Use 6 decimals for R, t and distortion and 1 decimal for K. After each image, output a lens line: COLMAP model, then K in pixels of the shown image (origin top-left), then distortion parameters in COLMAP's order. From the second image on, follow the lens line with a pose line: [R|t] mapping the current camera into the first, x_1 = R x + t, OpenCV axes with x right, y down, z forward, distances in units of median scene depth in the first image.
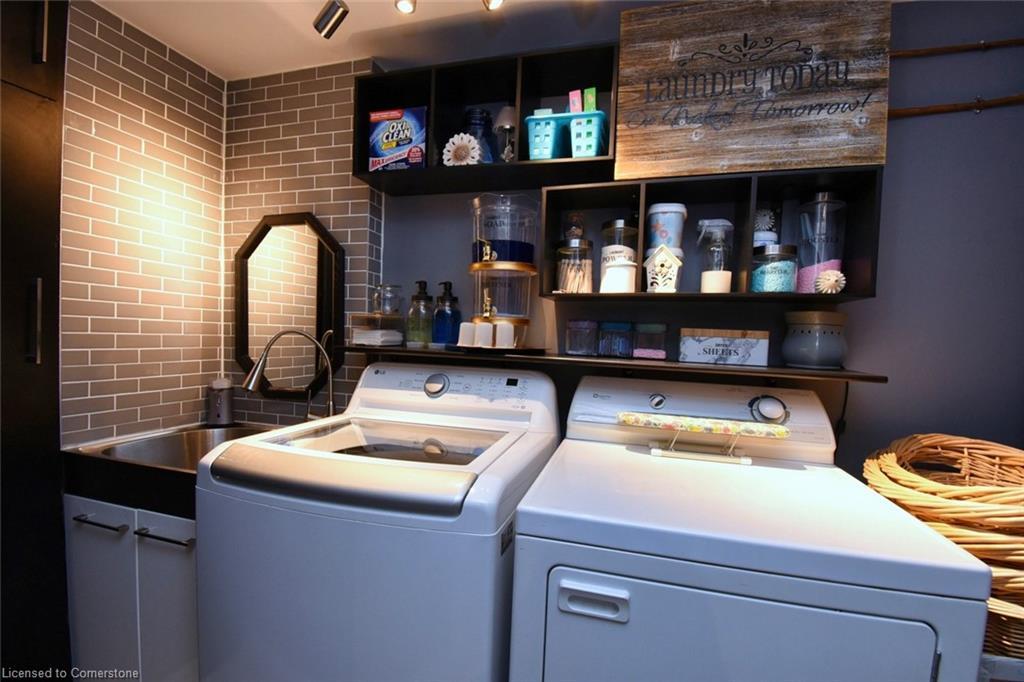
lens RADIAL K [[470.9, 0, 512.0], [0, 470.9, 341.0], [0, 0, 1]] dist [0.014991, -0.000333]
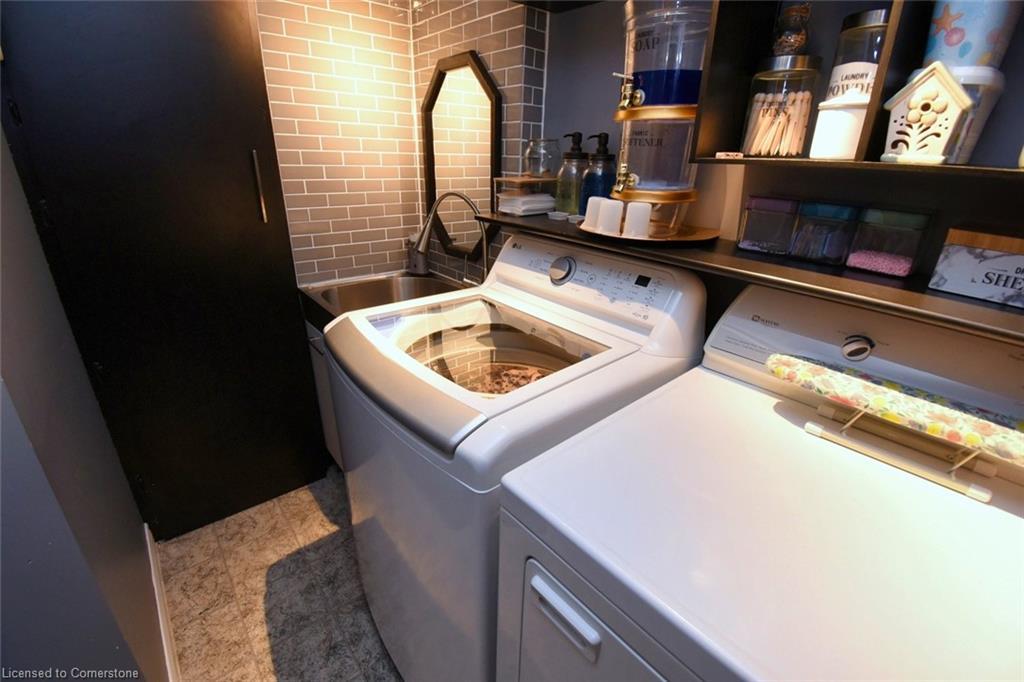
lens RADIAL K [[450.2, 0, 506.9], [0, 450.2, 339.7], [0, 0, 1]] dist [0.020510, -0.025482]
pose [[0.838710, 0.197509, -0.507499, 0.200950], [-0.007698, 0.936119, 0.351599, -0.077877], [0.544524, -0.290983, 0.786653, 0.261235]]
